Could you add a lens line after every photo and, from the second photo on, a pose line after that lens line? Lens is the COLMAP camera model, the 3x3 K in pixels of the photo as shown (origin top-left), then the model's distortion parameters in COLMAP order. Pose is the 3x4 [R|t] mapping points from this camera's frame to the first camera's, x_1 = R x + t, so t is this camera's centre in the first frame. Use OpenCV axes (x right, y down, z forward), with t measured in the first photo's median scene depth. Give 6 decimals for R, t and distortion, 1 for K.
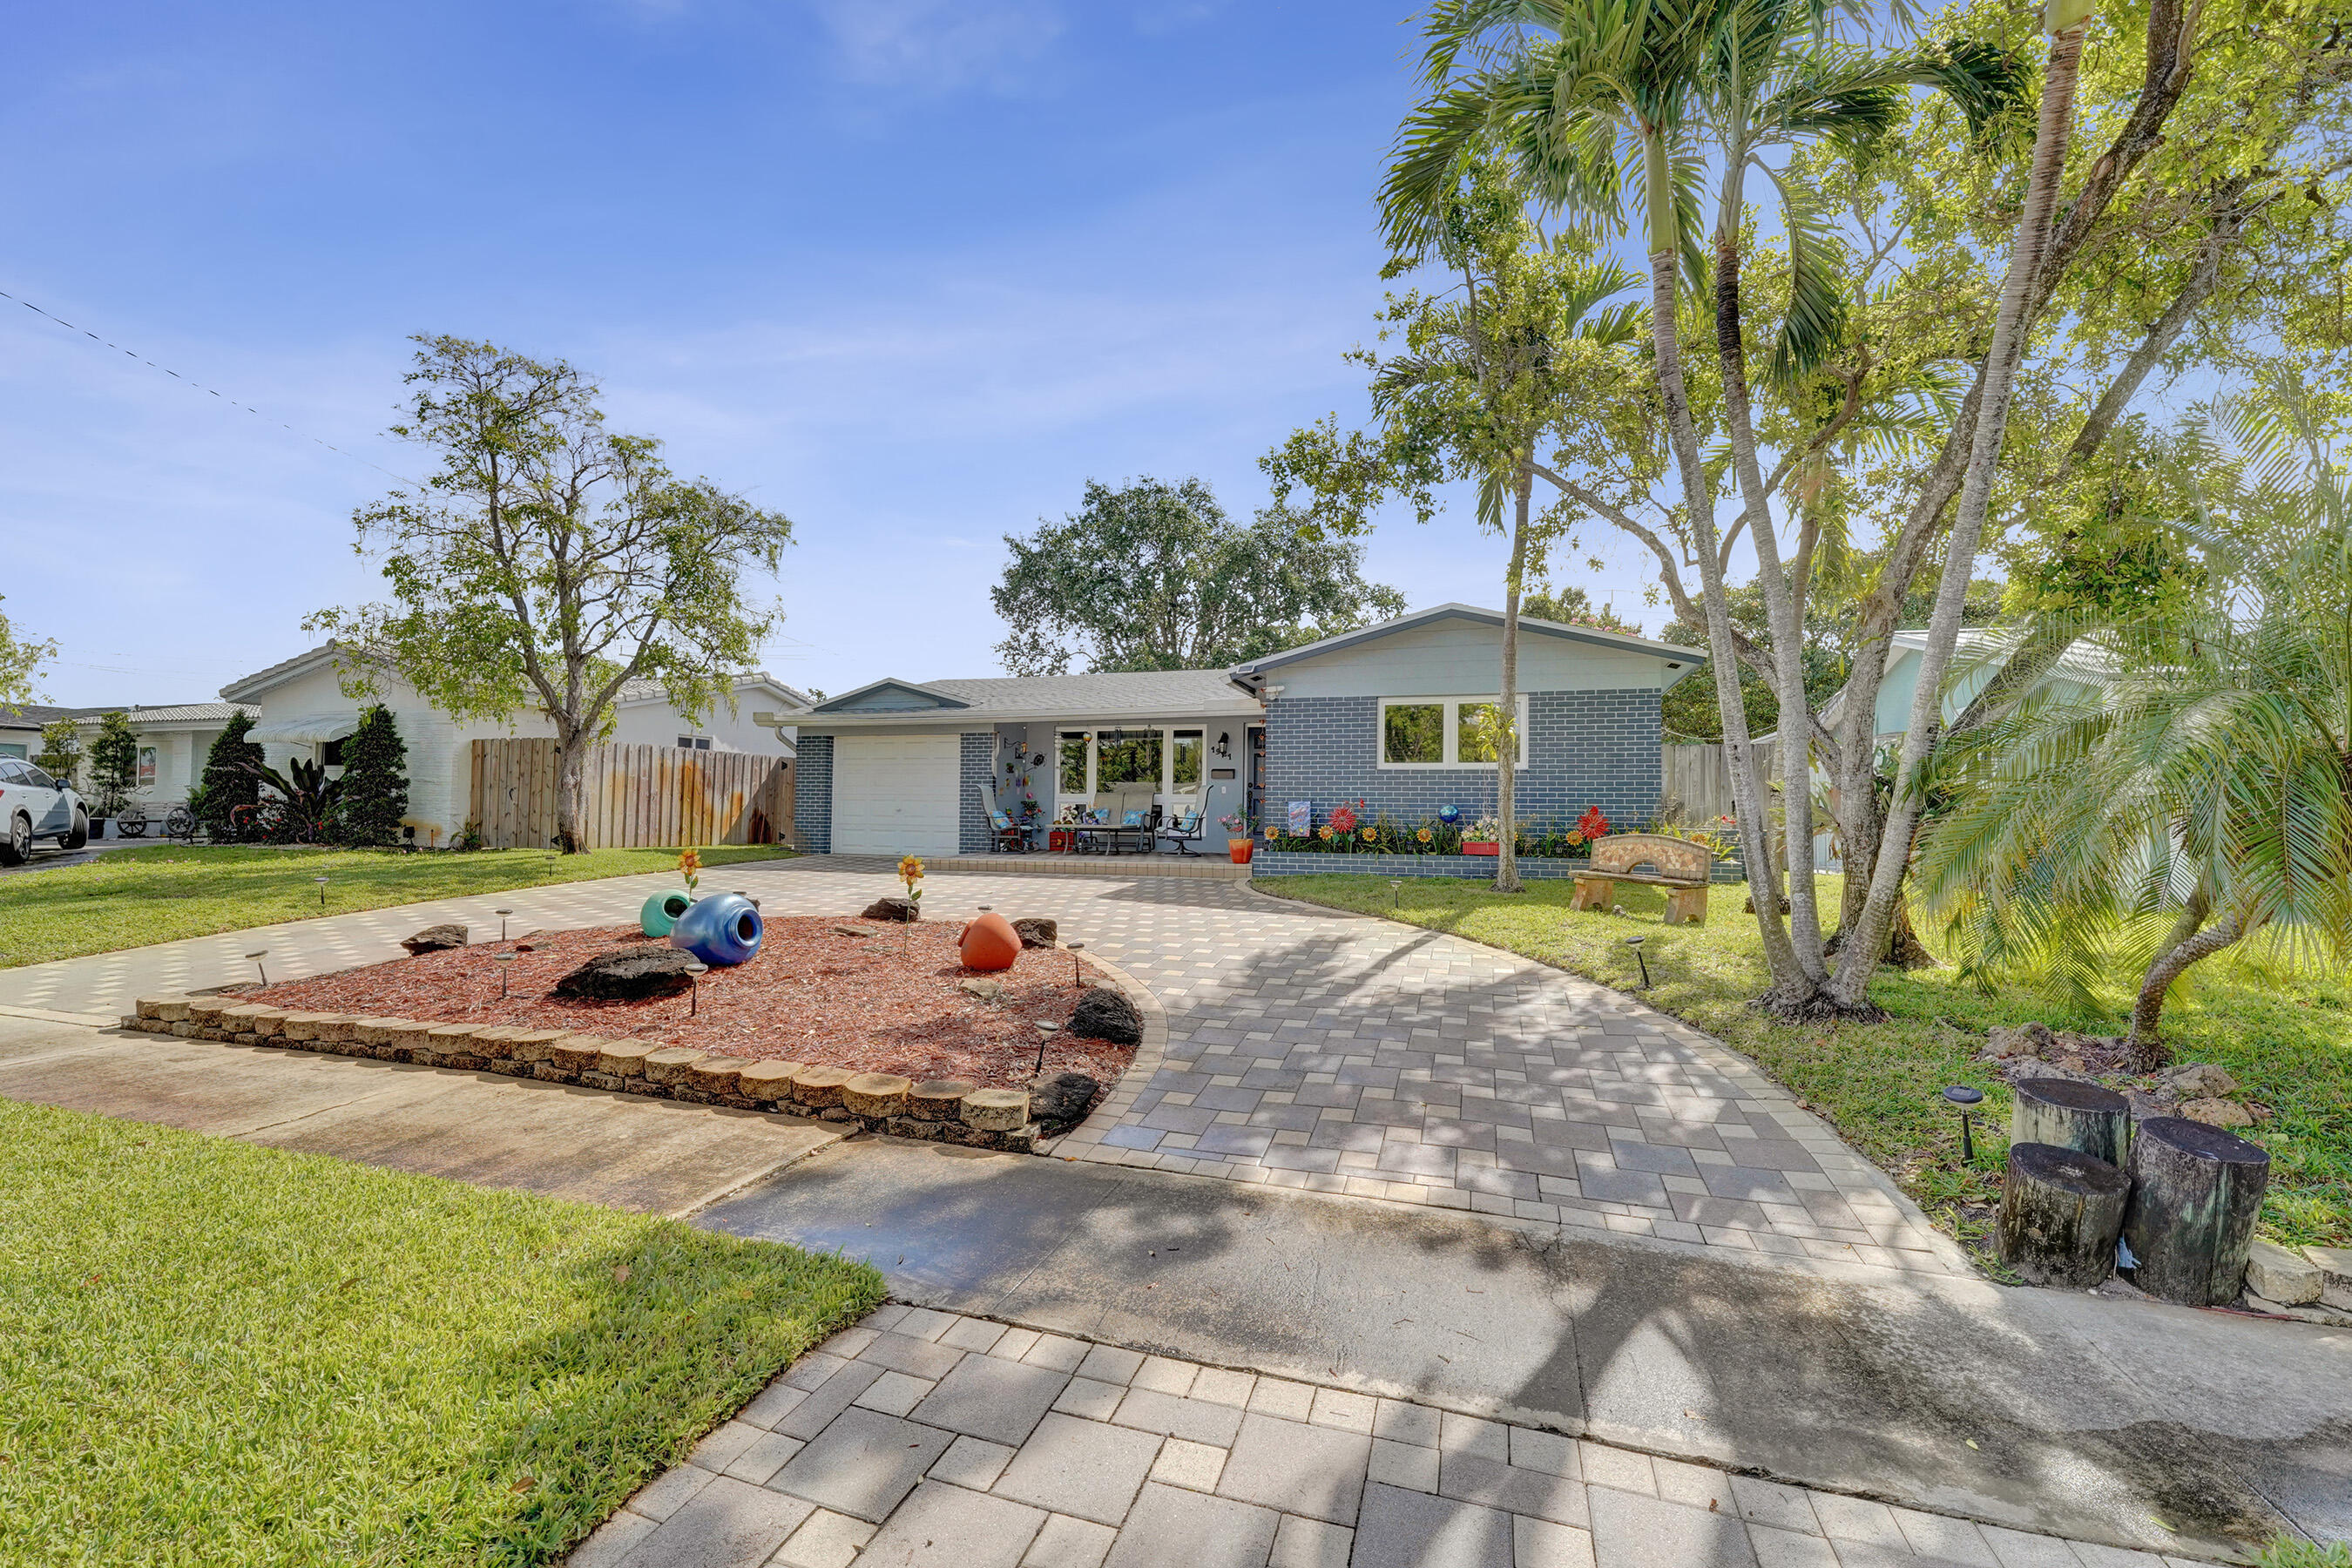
lens RADIAL K [[1003.3, 0, 1172.0], [0, 1003.3, 790.1], [0, 0, 1]] dist [0.000992, -0.000107]
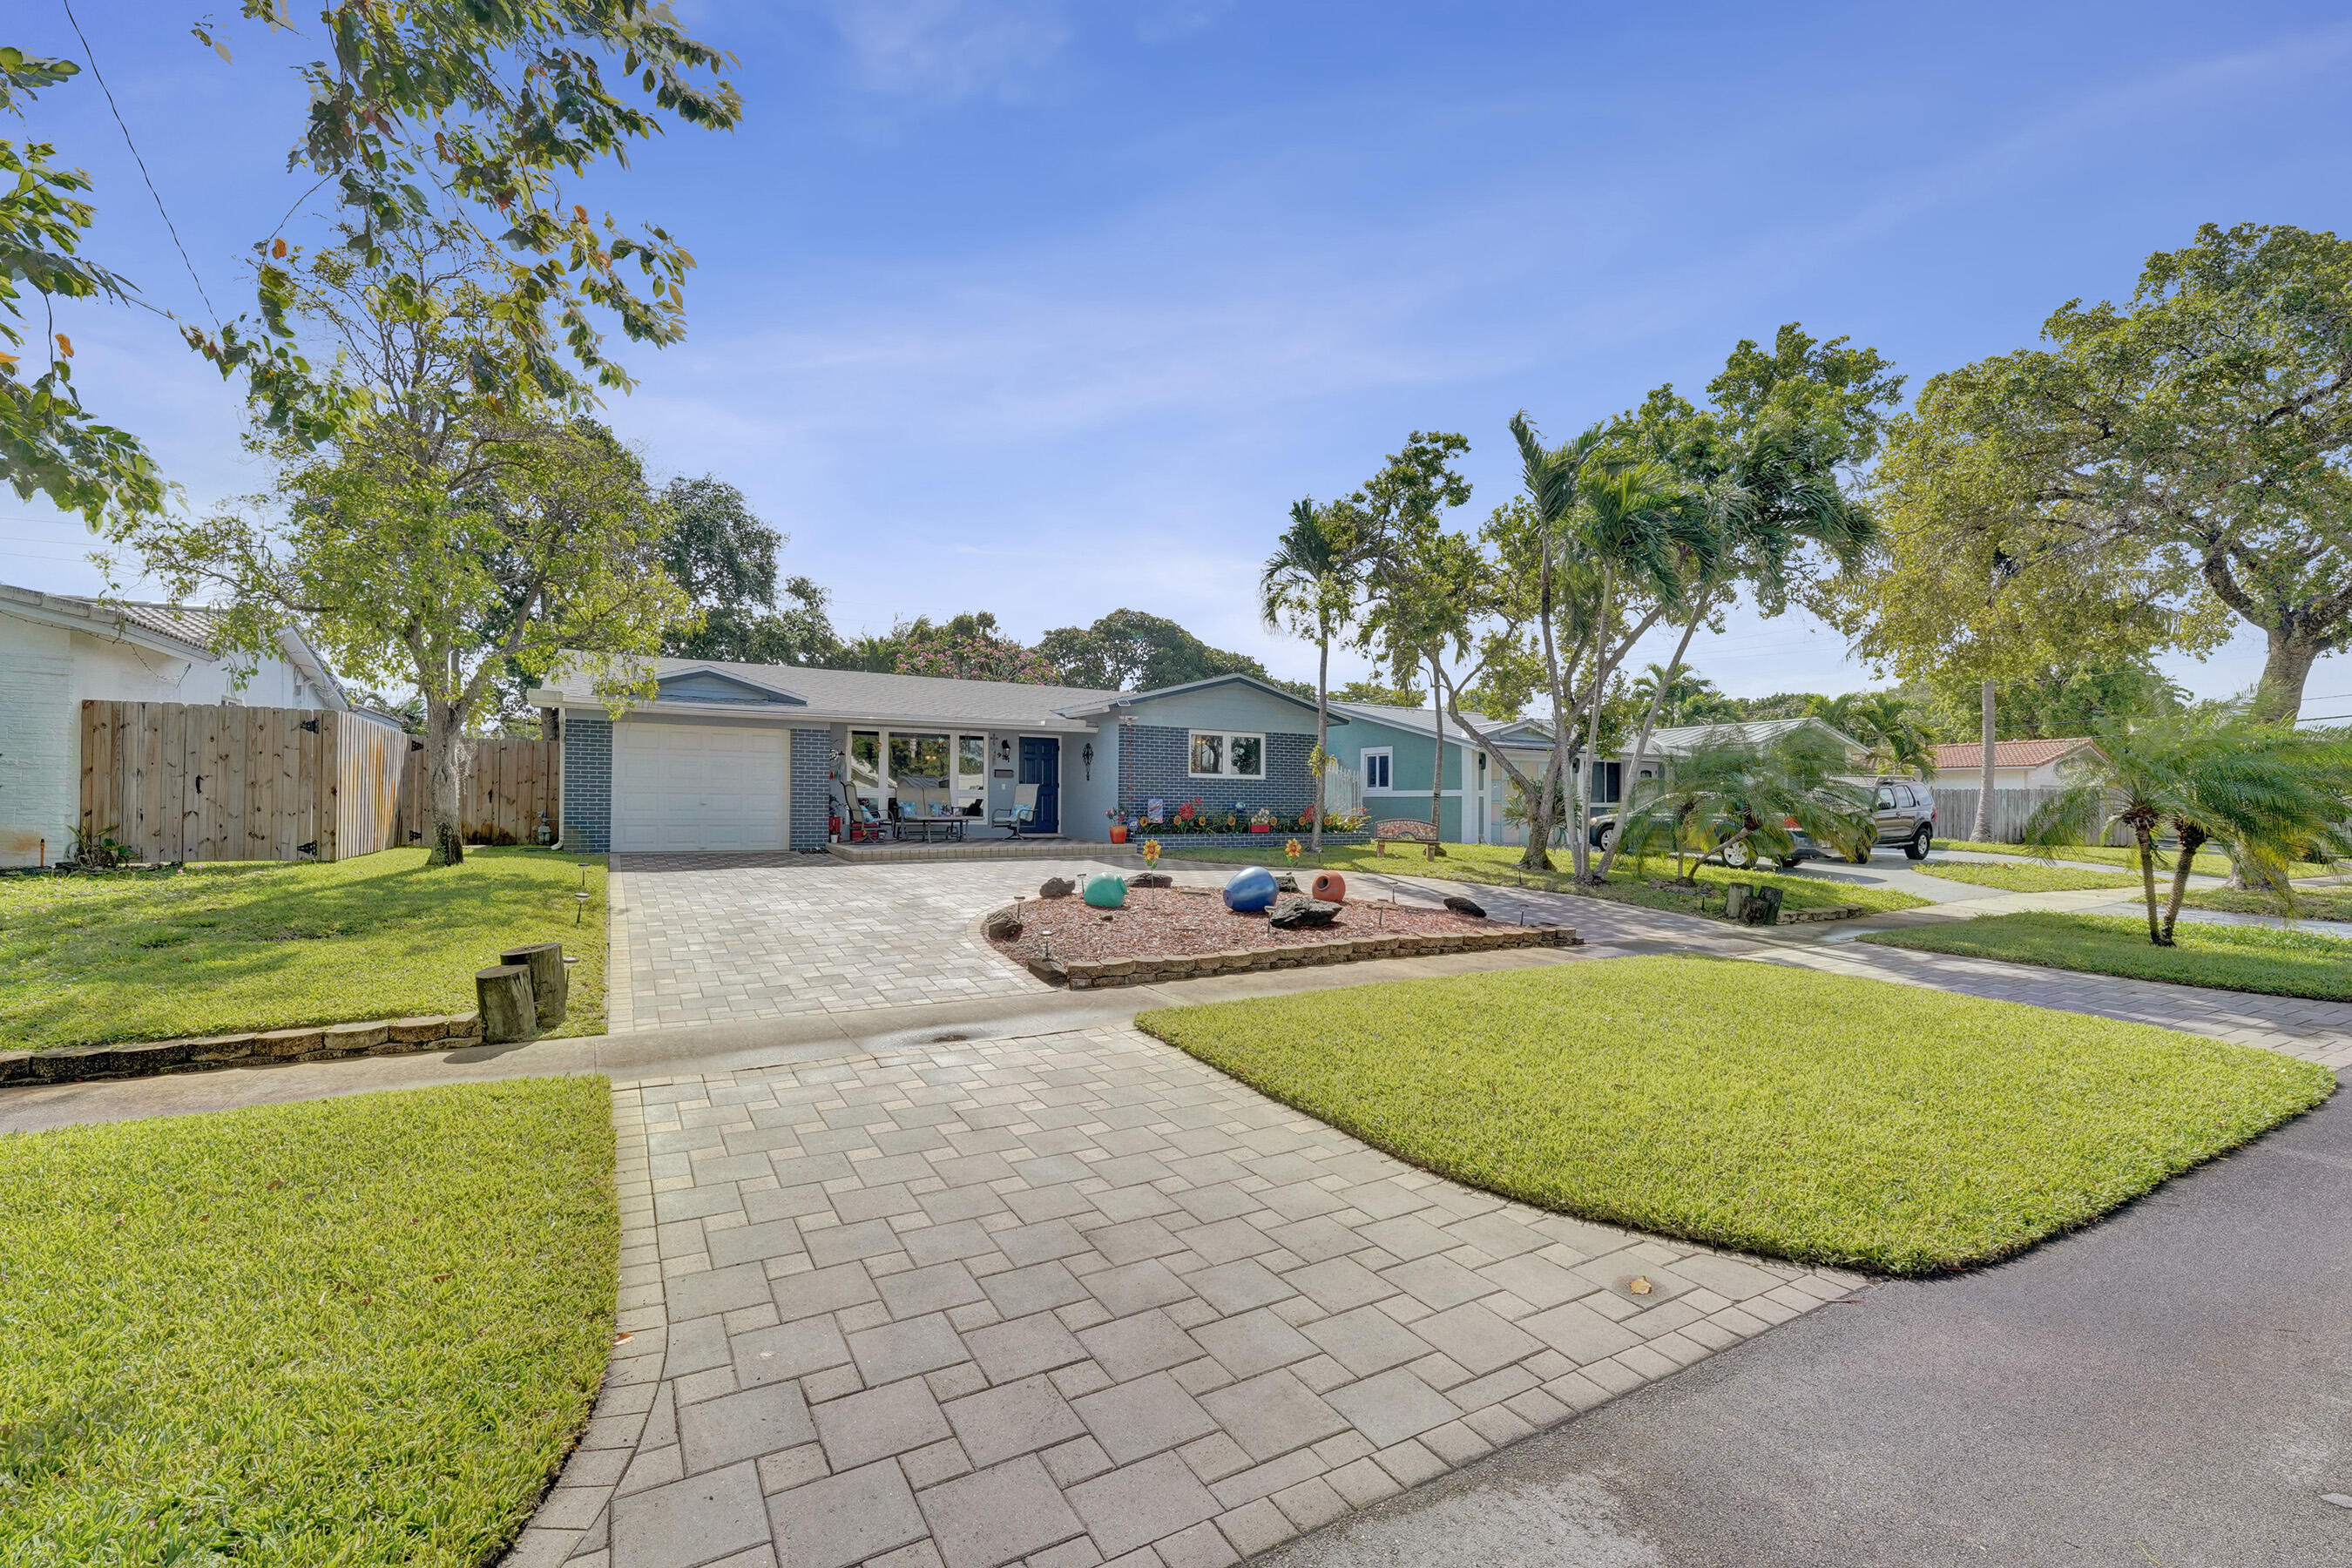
lens RADIAL K [[965.2, 0, 1197.3], [0, 965.2, 816.4], [0, 0, 1]] dist [0.000935, 0.000088]
pose [[0.659439, -0.014422, 0.751620, -0.786498], [-0.021196, 0.999062, 0.037766, -0.015712], [-0.751459, -0.040835, 0.658515, 0.038129]]
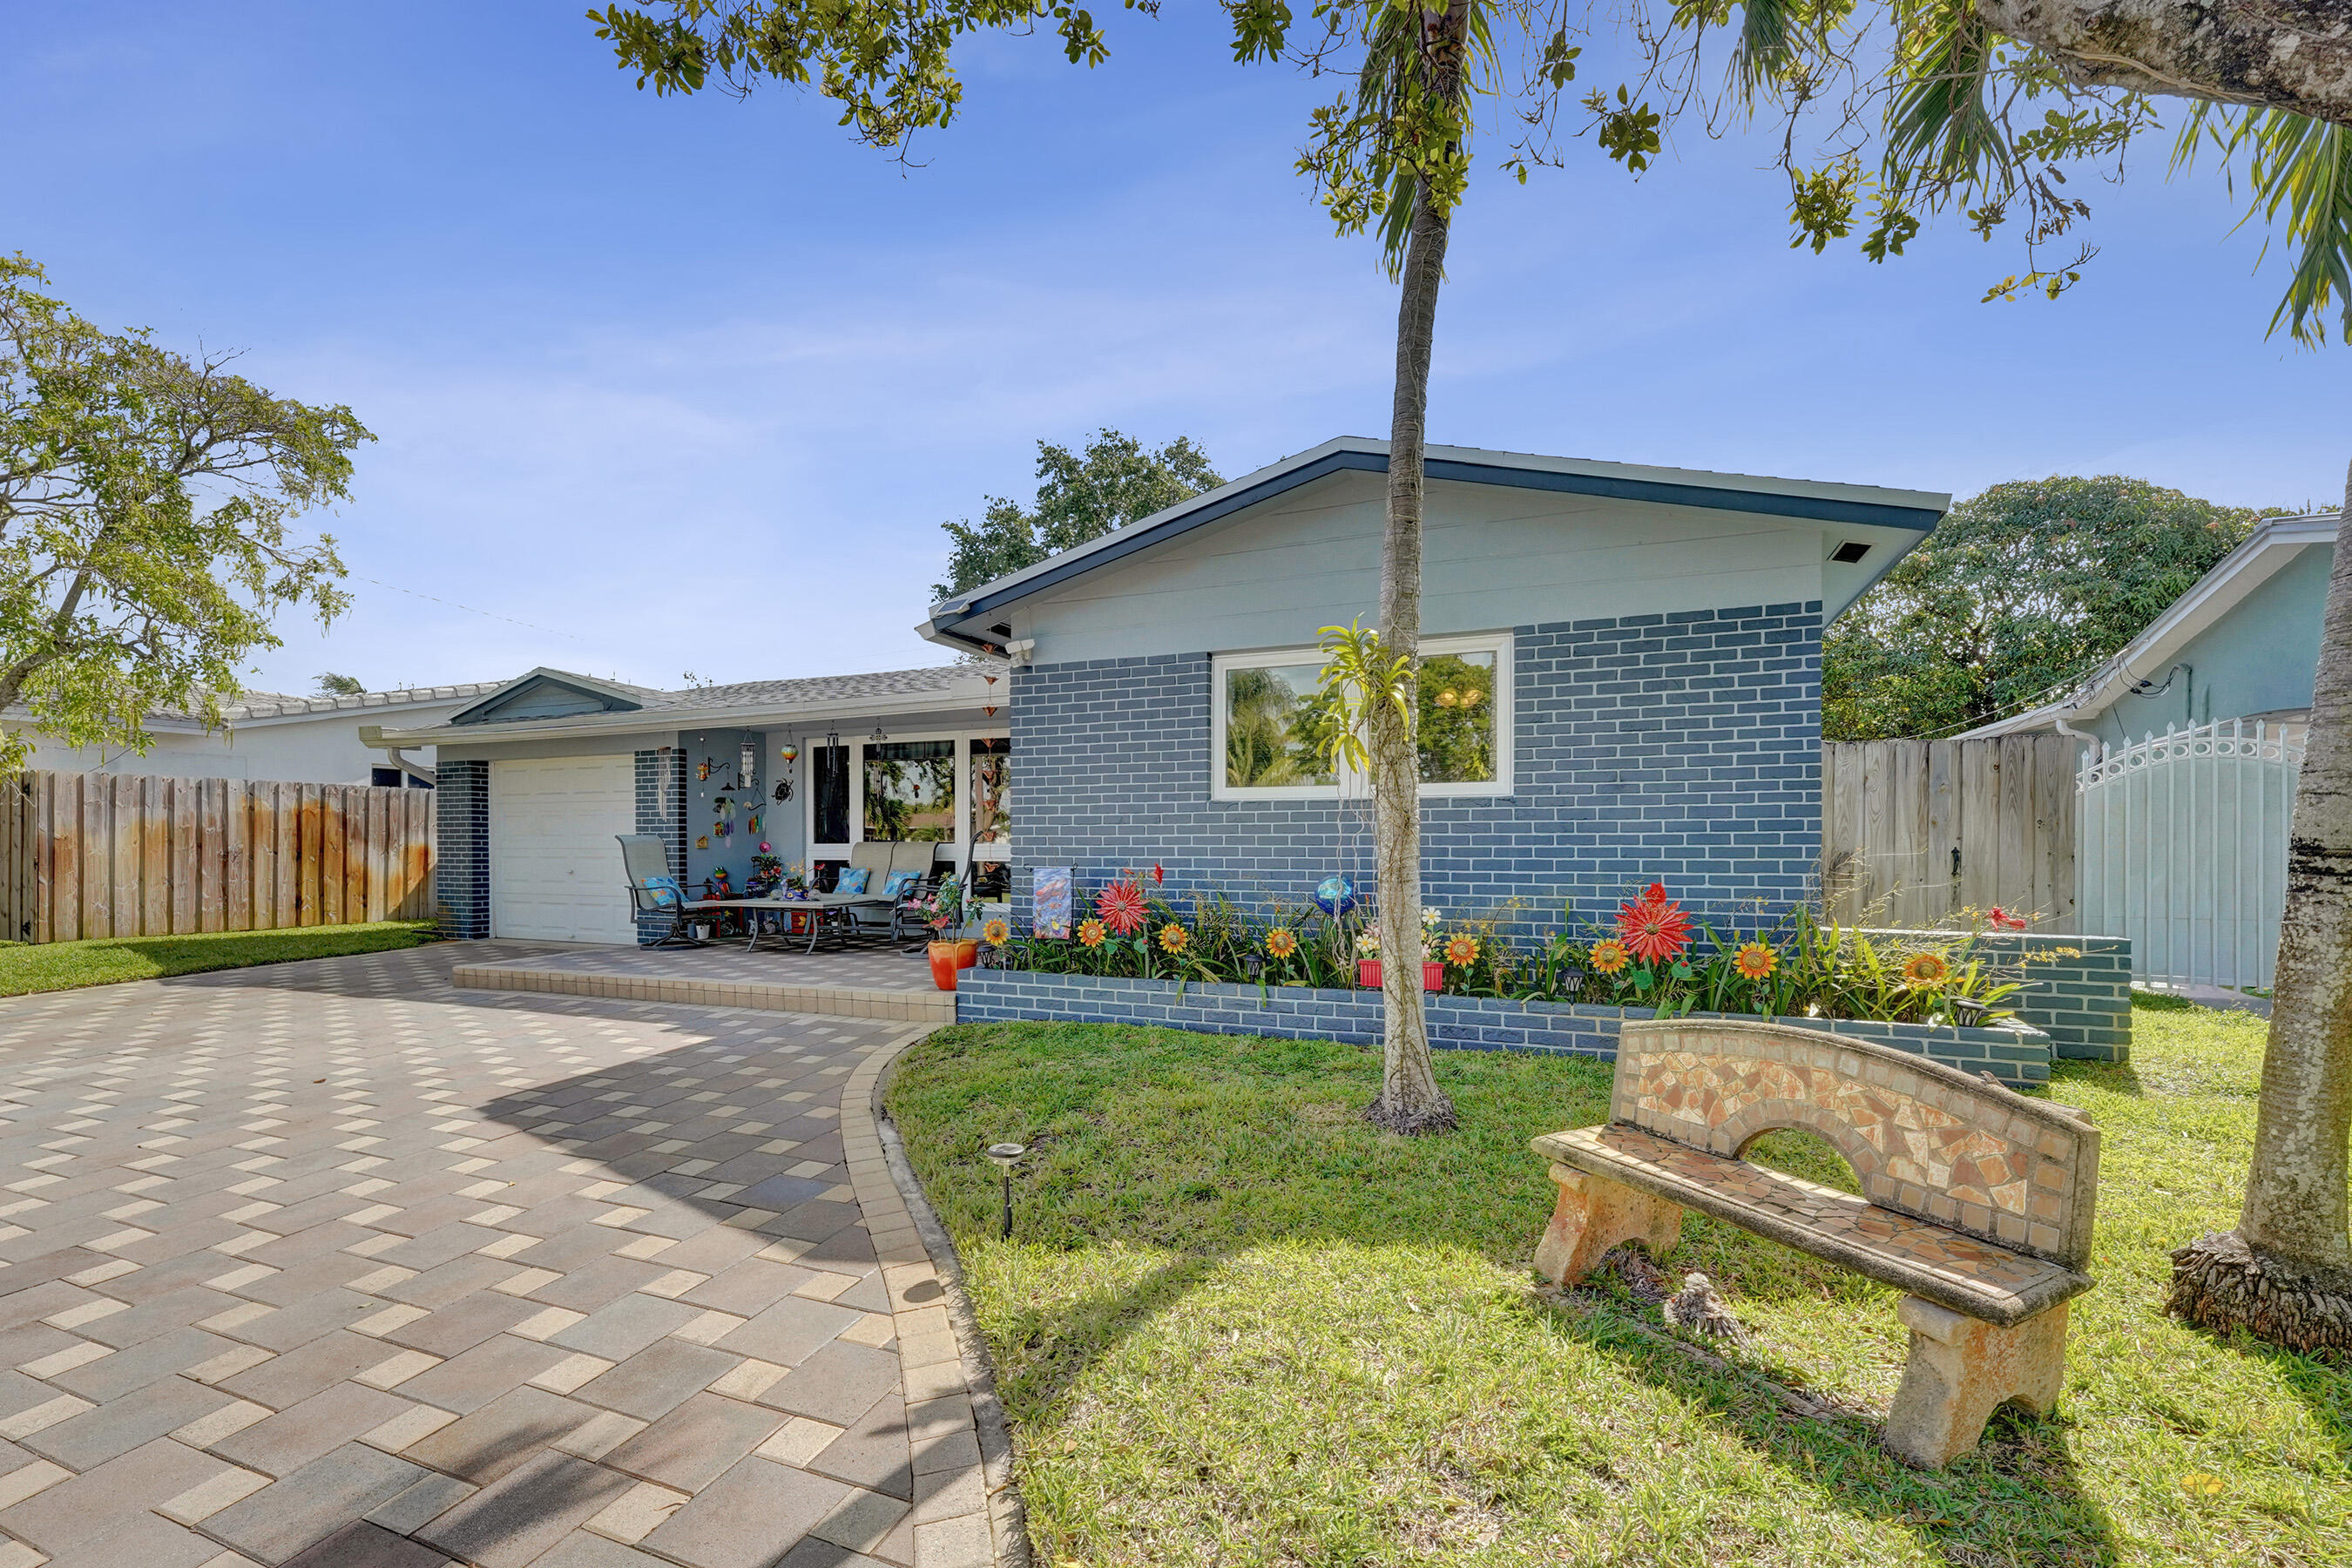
lens RADIAL K [[1006.6, 0, 1174.6], [0, 1006.6, 848.0], [0, 0, 1]] dist [-0.002229, -0.000226]
pose [[0.996018, -0.012536, -0.088265, 0.208668], [0.015229, 0.999437, 0.029908, -0.011412], [0.087841, -0.031133, 0.995648, 0.456802]]
